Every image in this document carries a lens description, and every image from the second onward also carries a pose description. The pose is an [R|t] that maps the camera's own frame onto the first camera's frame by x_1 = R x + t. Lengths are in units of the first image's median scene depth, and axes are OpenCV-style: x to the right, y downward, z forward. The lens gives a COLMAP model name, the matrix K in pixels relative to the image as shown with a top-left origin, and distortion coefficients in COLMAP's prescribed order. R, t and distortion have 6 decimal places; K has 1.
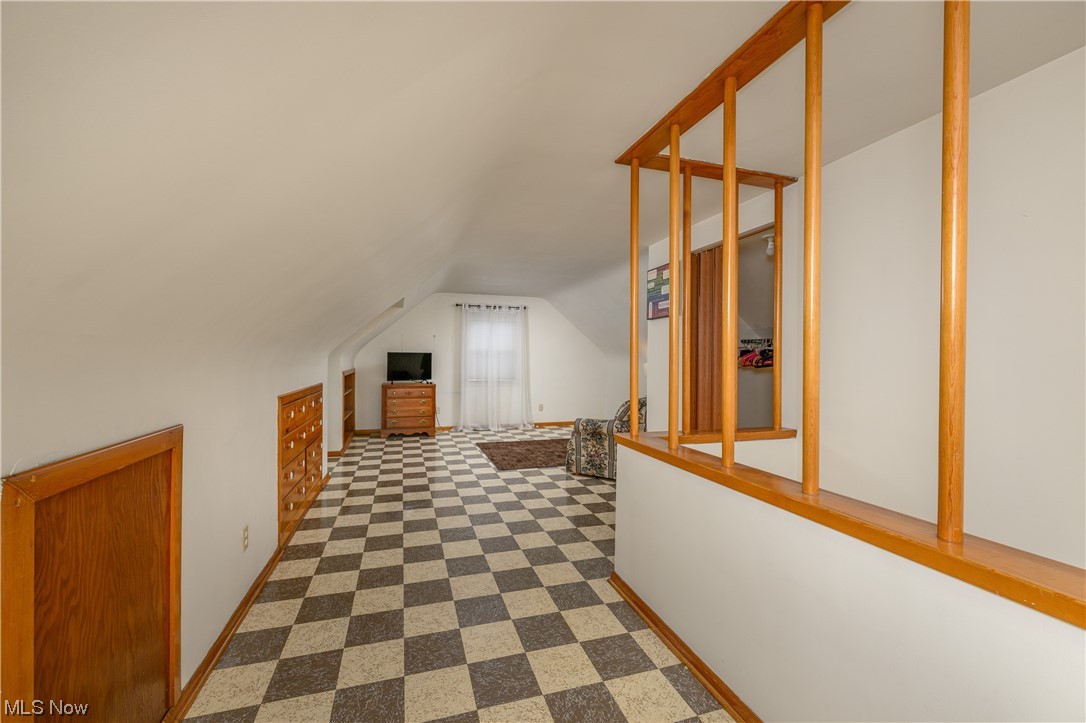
lens RADIAL K [[437.7, 0, 542.7], [0, 437.7, 361.0], [0, 0, 1]] dist [0.003710, 0.000208]
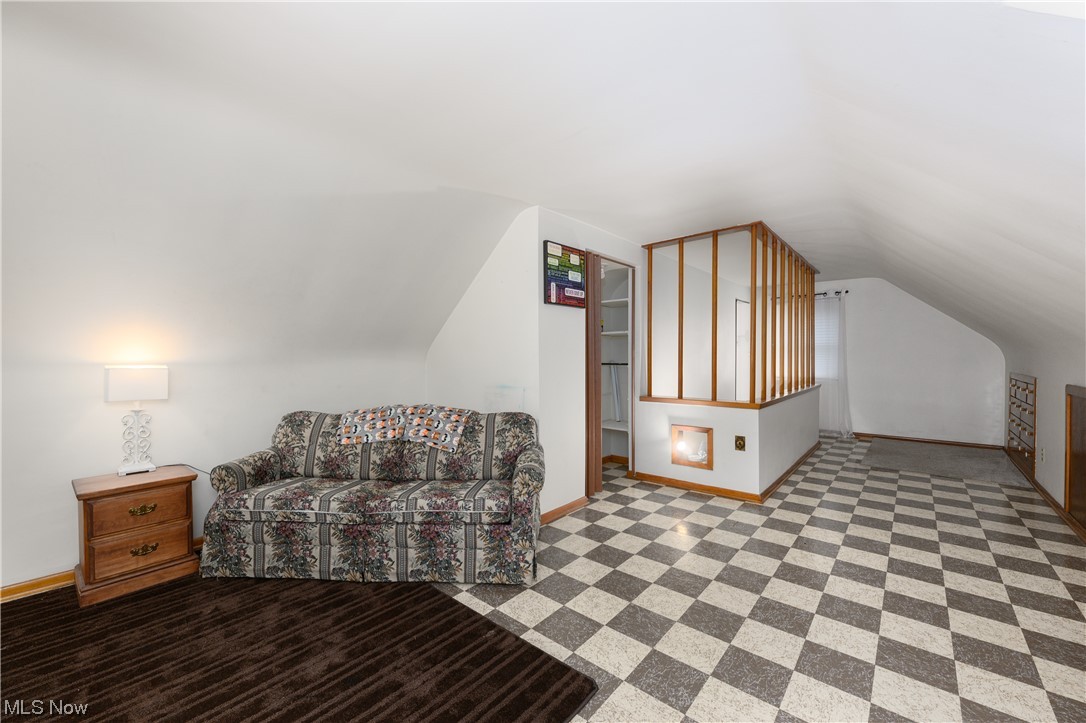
lens RADIAL K [[437.7, 0, 547.4], [0, 437.7, 358.2], [0, 0, 1]] dist [0.003710, 0.000208]
pose [[-0.531880, -0.013597, 0.846710, -0.496849], [0.000410, 0.999867, 0.016314, -0.010607], [-0.846820, 0.009024, -0.531804, 1.670563]]
